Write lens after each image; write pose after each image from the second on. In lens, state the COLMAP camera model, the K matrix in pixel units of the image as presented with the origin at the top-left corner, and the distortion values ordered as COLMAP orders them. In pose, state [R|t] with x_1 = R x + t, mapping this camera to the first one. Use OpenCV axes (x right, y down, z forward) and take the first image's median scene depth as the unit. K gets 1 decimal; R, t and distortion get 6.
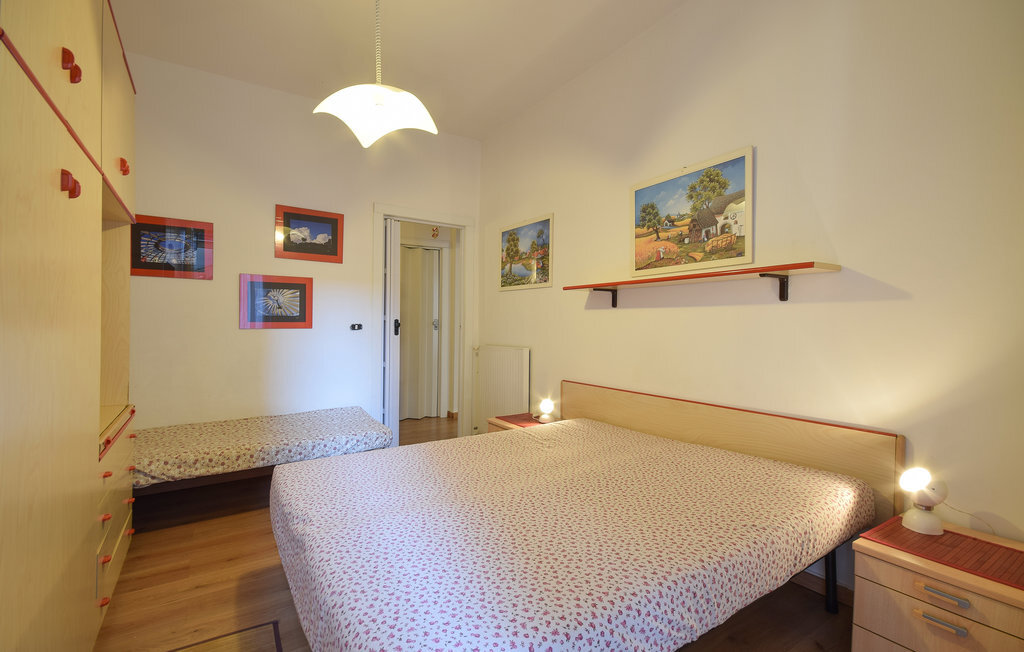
lens RADIAL K [[440.4, 0, 504.8], [0, 440.4, 323.8], [0, 0, 1]] dist [0.001880, -0.014345]
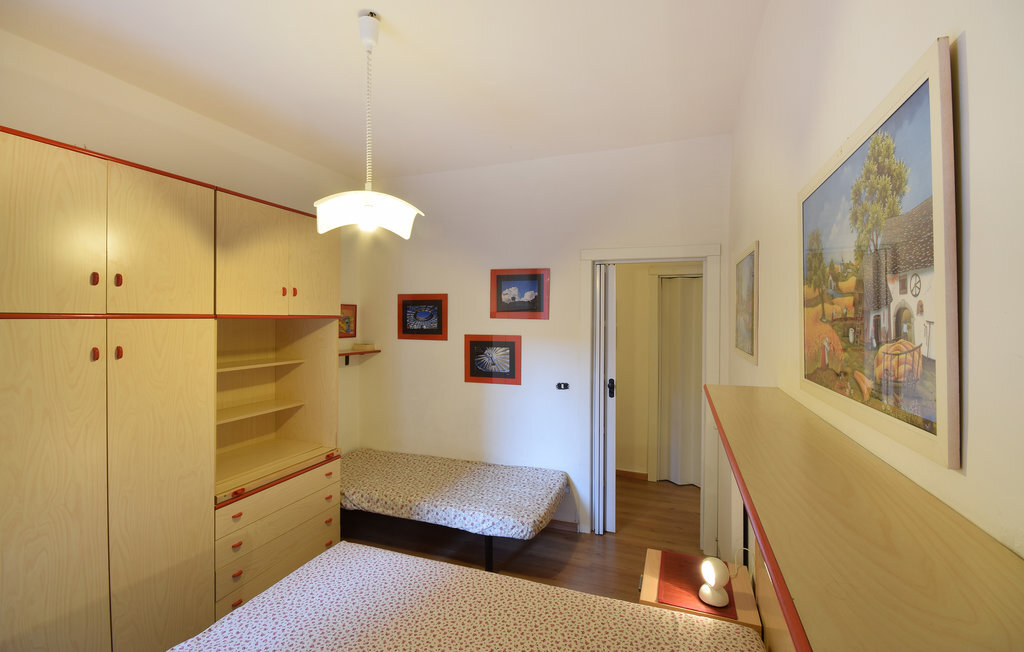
lens RADIAL K [[440.4, 0, 504.8], [0, 440.4, 323.8], [0, 0, 1]] dist [0.001880, -0.014345]
pose [[0.596779, 0.001448, -0.802404, 0.369620], [-0.001472, 0.999999, 0.000711, -0.137263], [0.802404, 0.000757, 0.596780, 0.378860]]
